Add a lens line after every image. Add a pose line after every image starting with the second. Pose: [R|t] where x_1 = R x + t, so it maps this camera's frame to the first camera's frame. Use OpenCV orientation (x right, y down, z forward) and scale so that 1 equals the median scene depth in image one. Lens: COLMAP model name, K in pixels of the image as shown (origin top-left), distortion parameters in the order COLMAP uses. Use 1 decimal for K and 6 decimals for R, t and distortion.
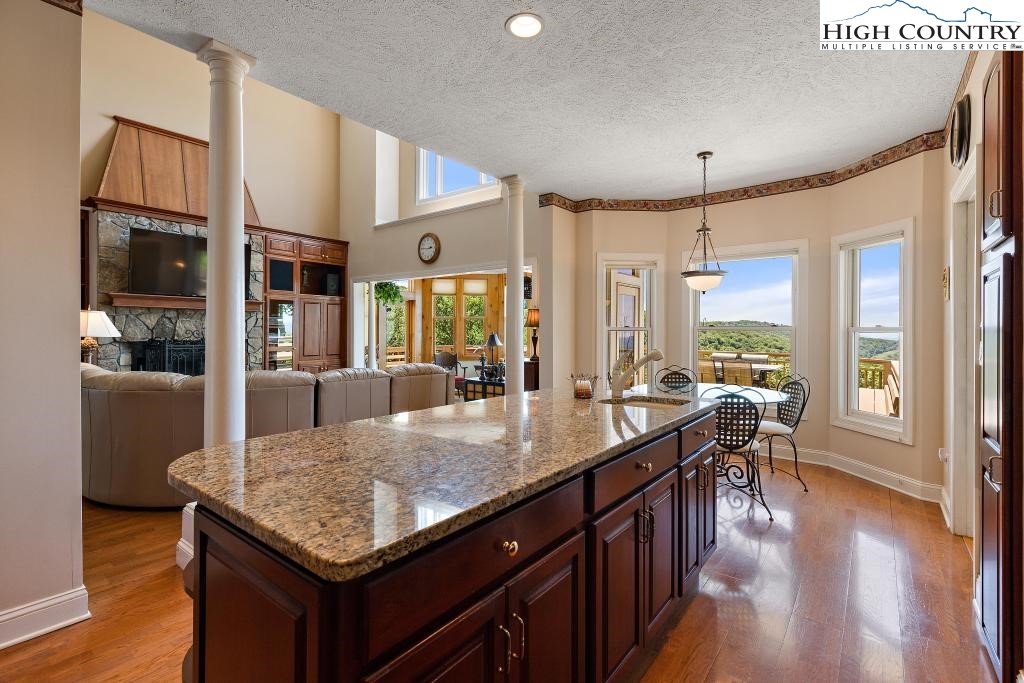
lens RADIAL K [[463.6, 0, 510.5], [0, 463.6, 333.8], [0, 0, 1]] dist [0.008450, -0.000469]
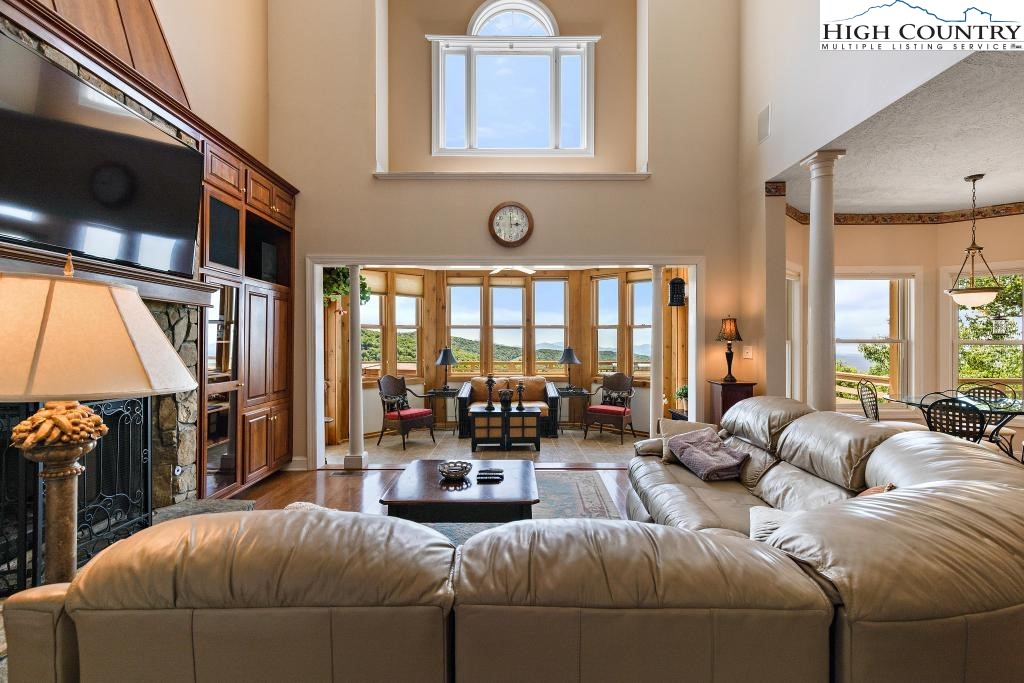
lens RADIAL K [[463.6, 0, 509.3], [0, 463.6, 343.4], [0, 0, 1]] dist [0.008450, -0.000469]
pose [[0.777882, -0.008518, 0.628353, -0.610913], [0.009753, 0.999951, 0.001481, -0.011130], [-0.628335, 0.004976, 0.777927, 0.478782]]
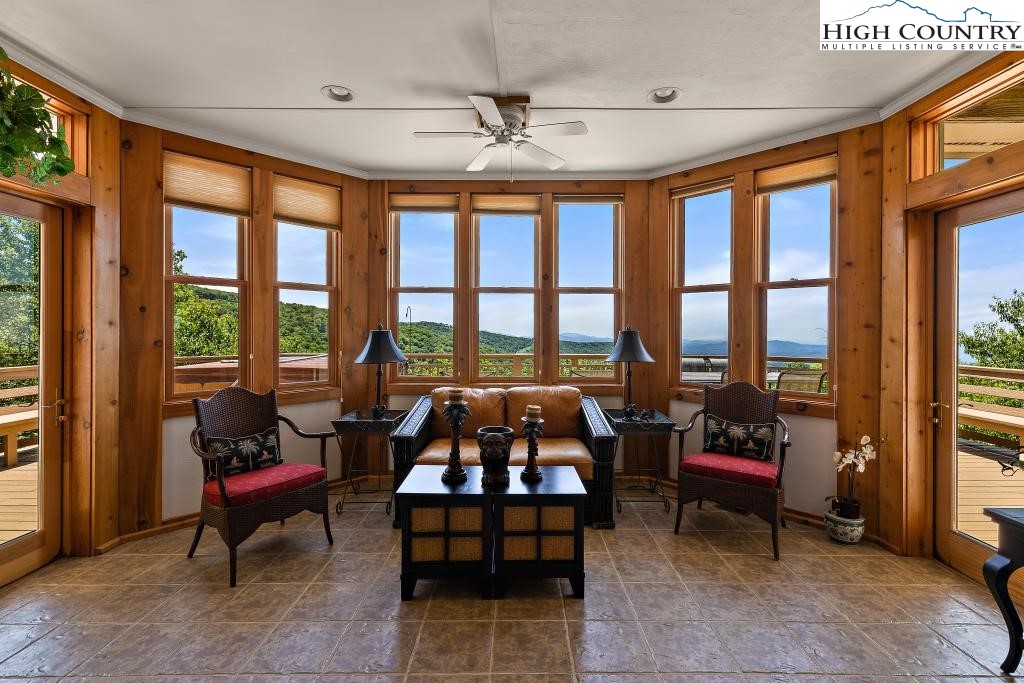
lens RADIAL K [[463.6, 0, 517.1], [0, 463.6, 336.7], [0, 0, 1]] dist [0.008450, -0.000469]
pose [[0.777440, -0.007952, 0.628907, -0.352397], [0.004574, 0.999965, 0.006989, 0.001239], [-0.628941, -0.002557, 0.777449, 0.787968]]
